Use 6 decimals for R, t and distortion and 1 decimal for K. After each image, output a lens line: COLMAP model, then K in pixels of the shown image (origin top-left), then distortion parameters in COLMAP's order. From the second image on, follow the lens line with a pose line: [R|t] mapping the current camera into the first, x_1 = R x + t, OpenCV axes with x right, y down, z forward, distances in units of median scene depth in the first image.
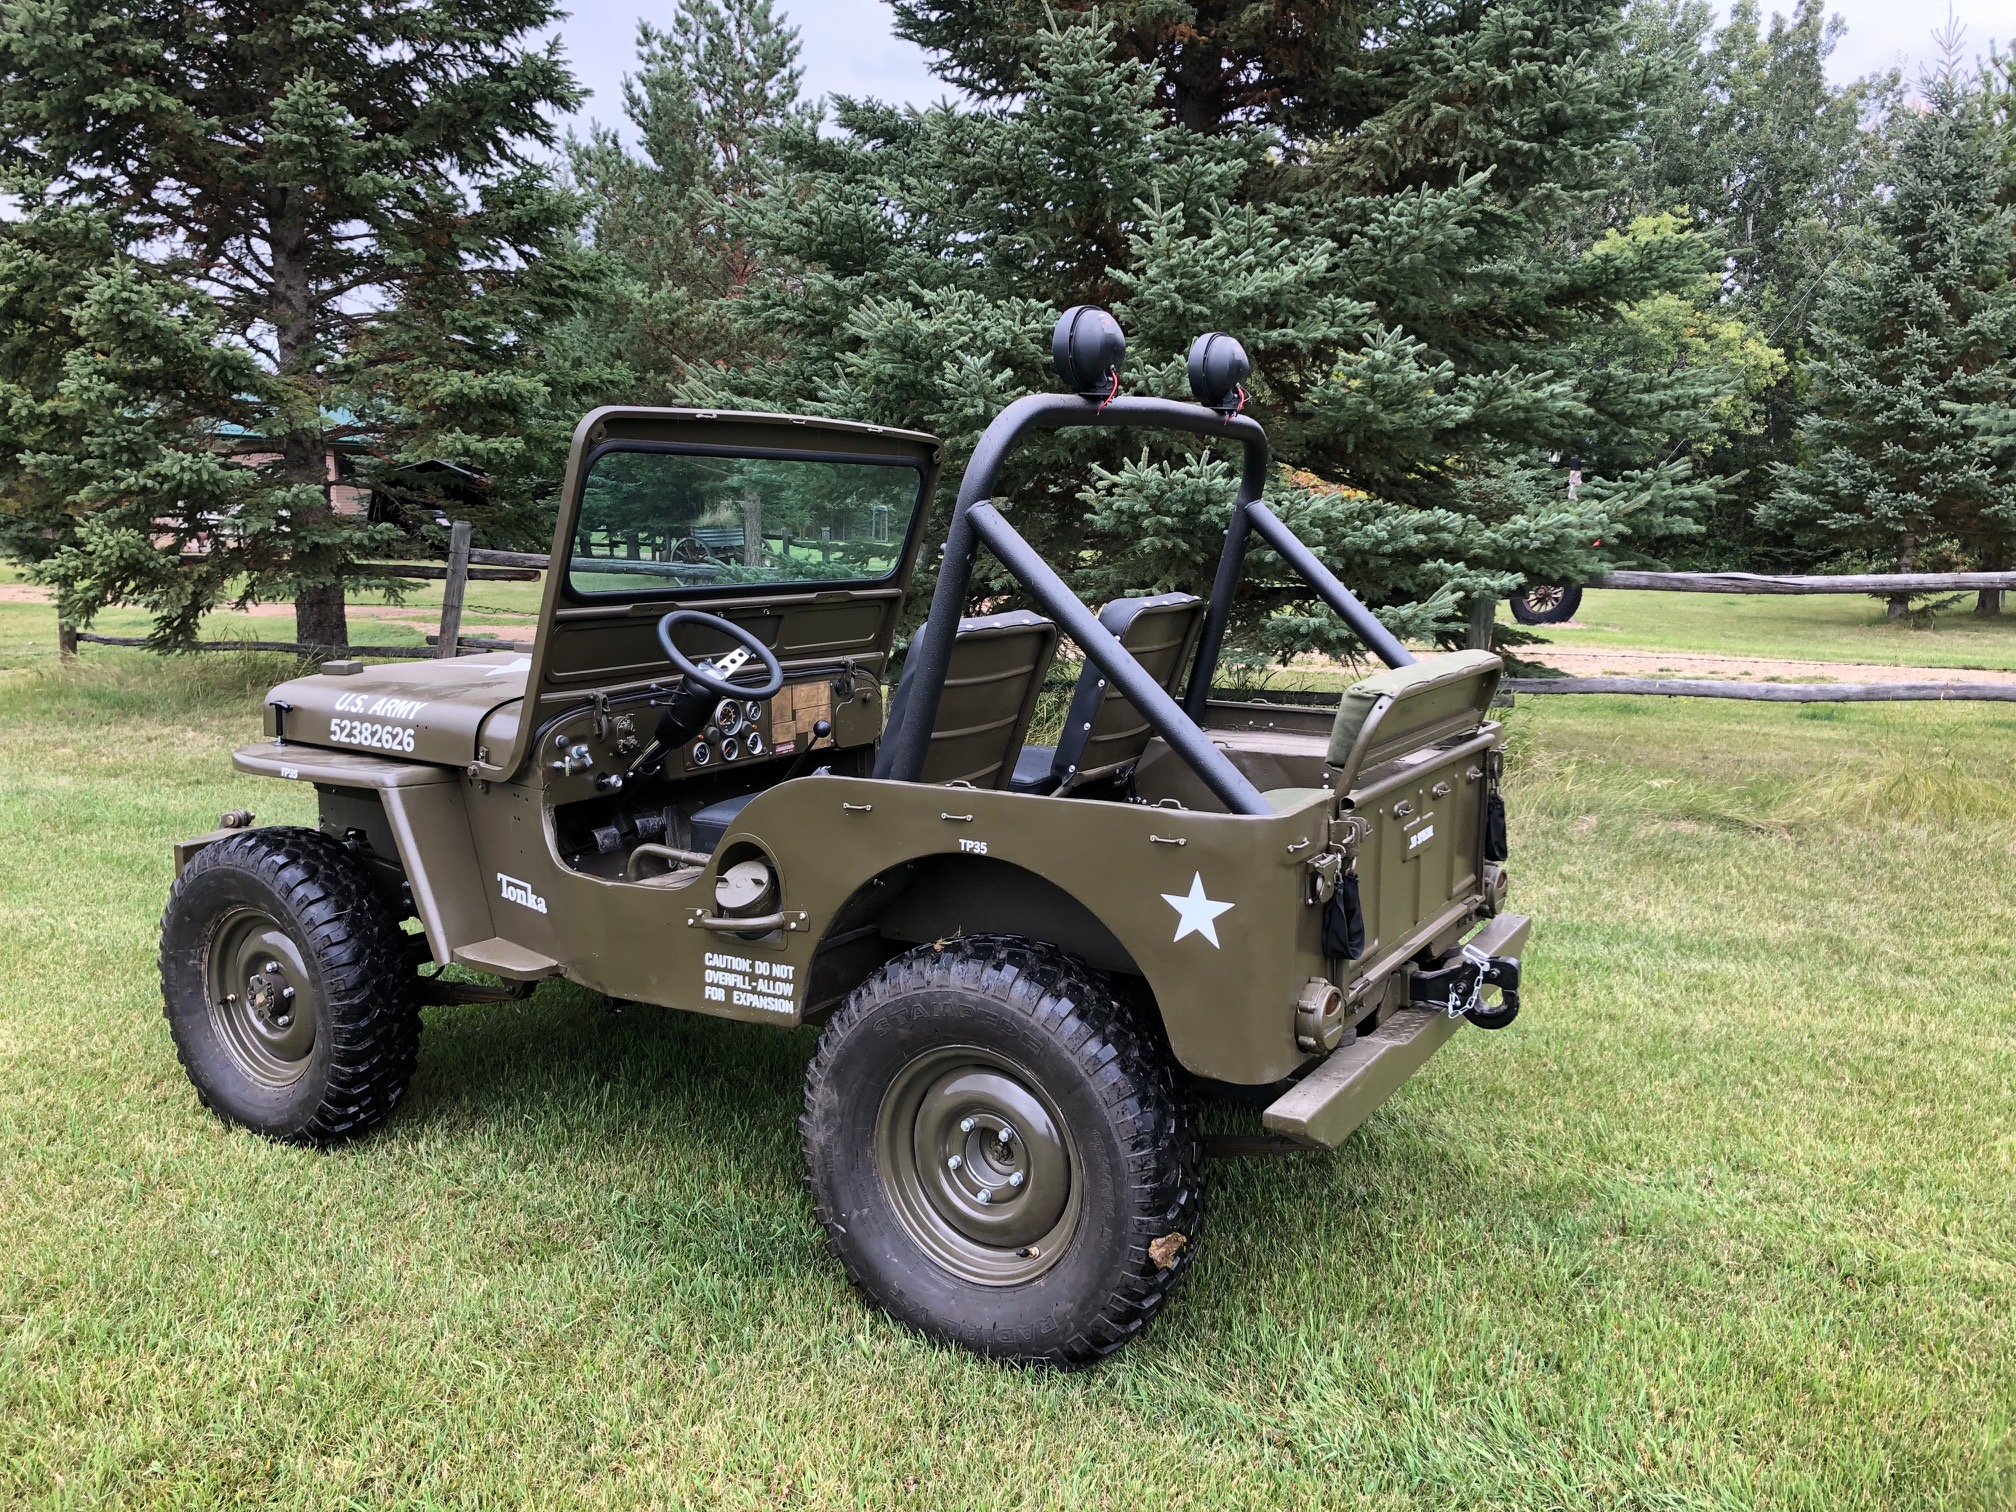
lens RADIAL K [[1646.0, 0, 1001.9], [0, 1646.0, 756.9], [0, 0, 1]] dist [0.025299, -0.006724]
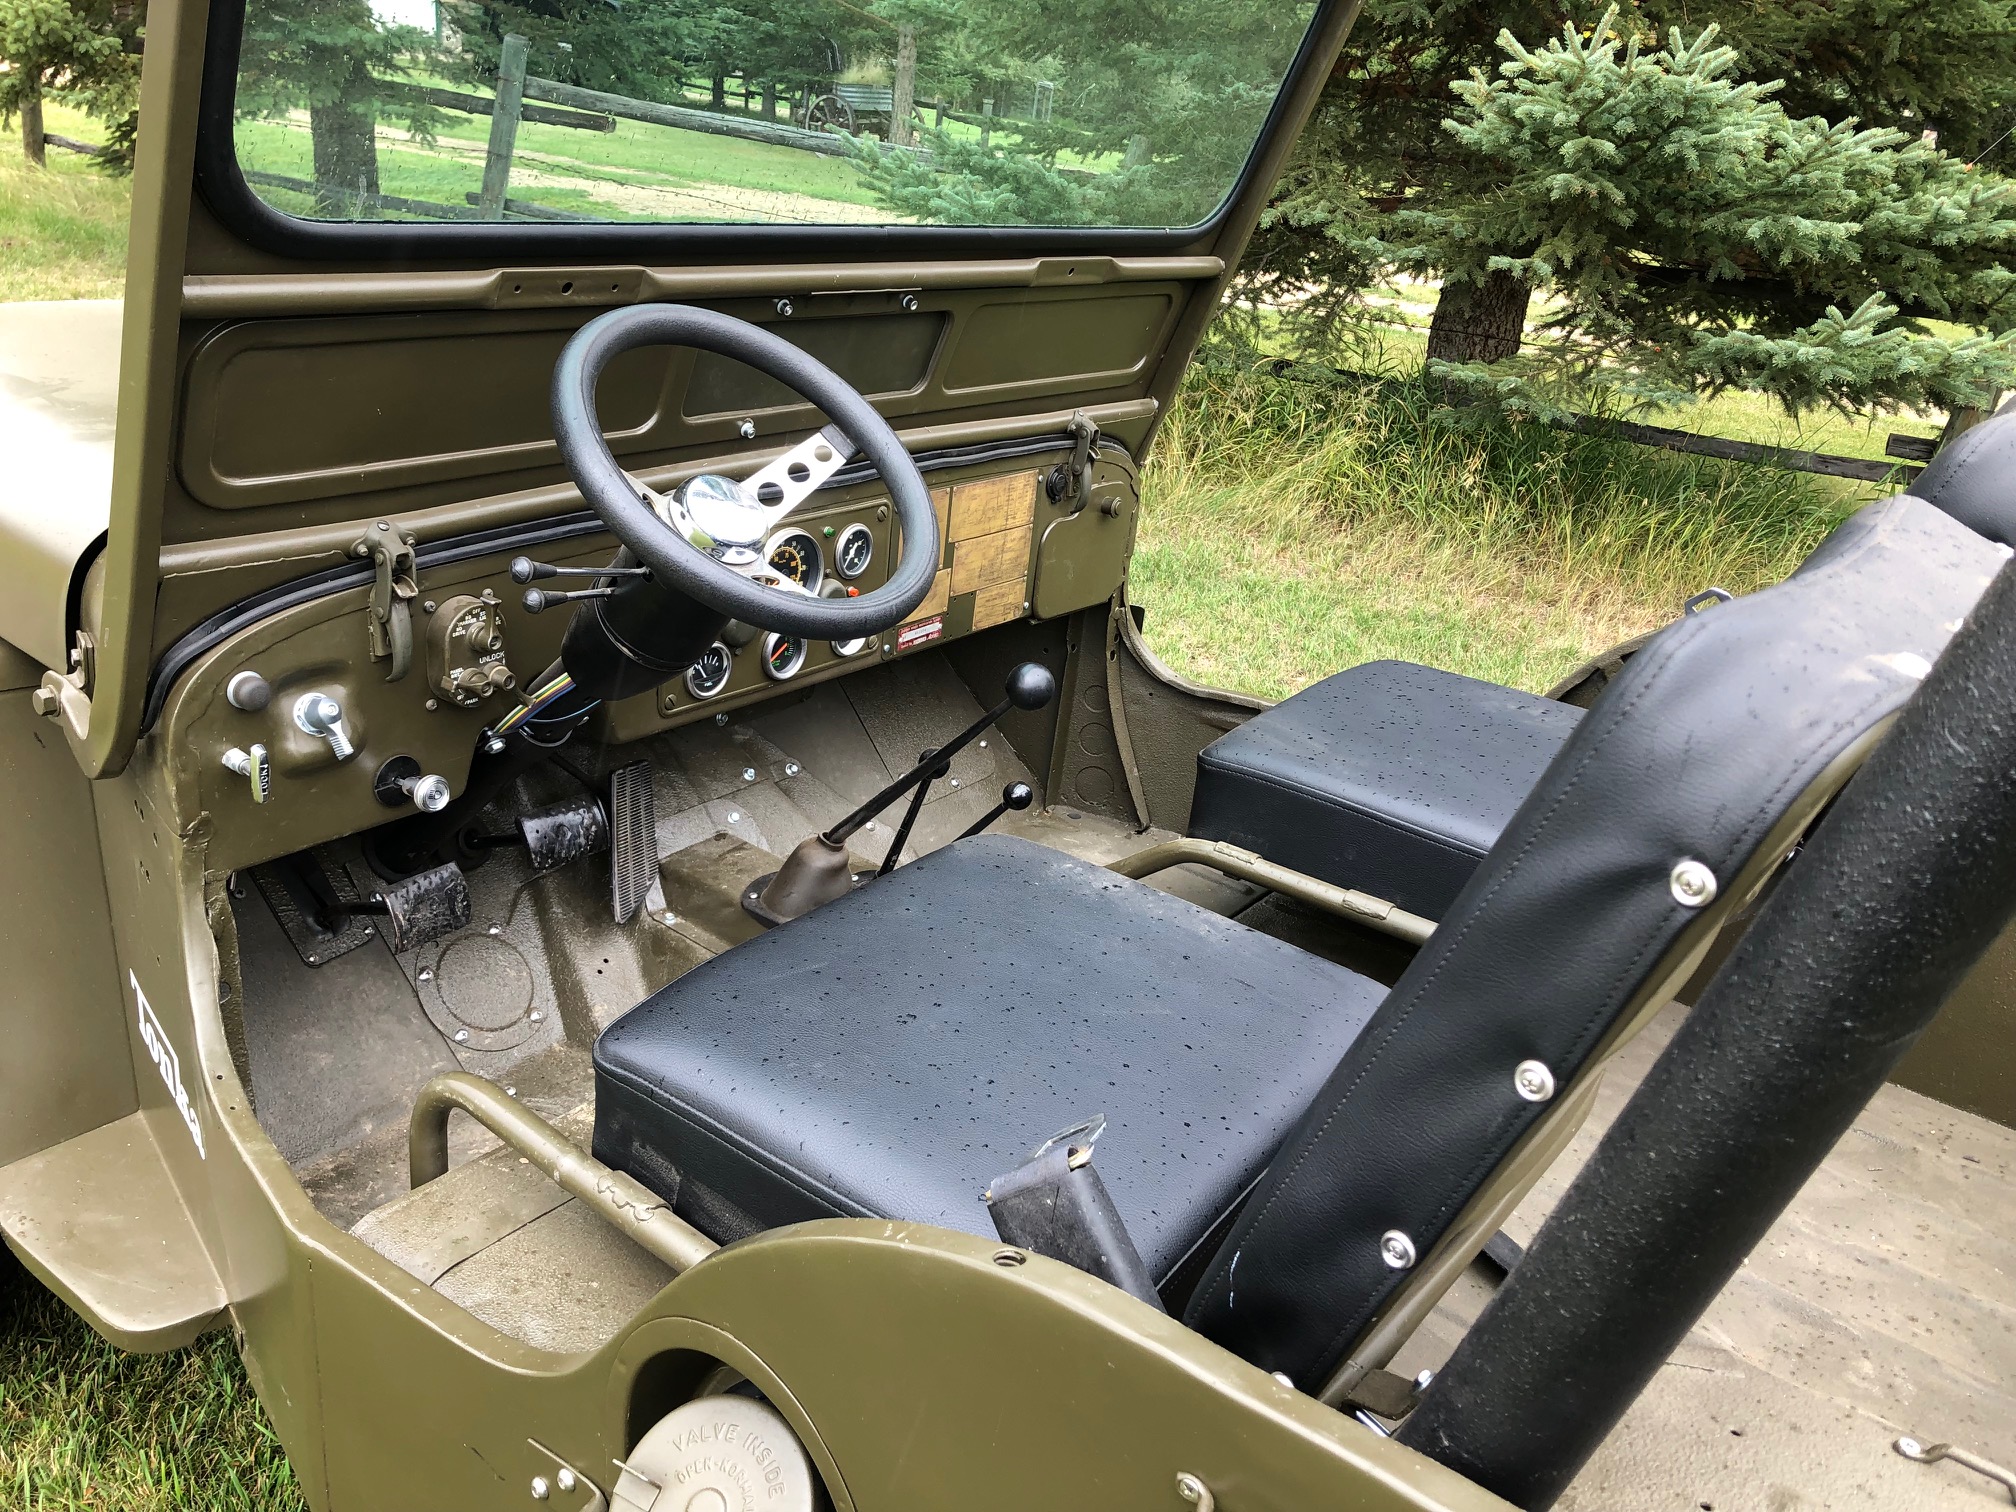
lens RADIAL K [[1646.0, 0, 1004.5], [0, 1646.0, 749.0], [0, 0, 1]] dist [0.025299, -0.006724]
pose [[0.990376, 0.129649, -0.048432, -0.033536], [-0.115271, 0.966389, 0.229795, -0.029806], [0.076597, -0.222001, 0.972033, 0.227901]]
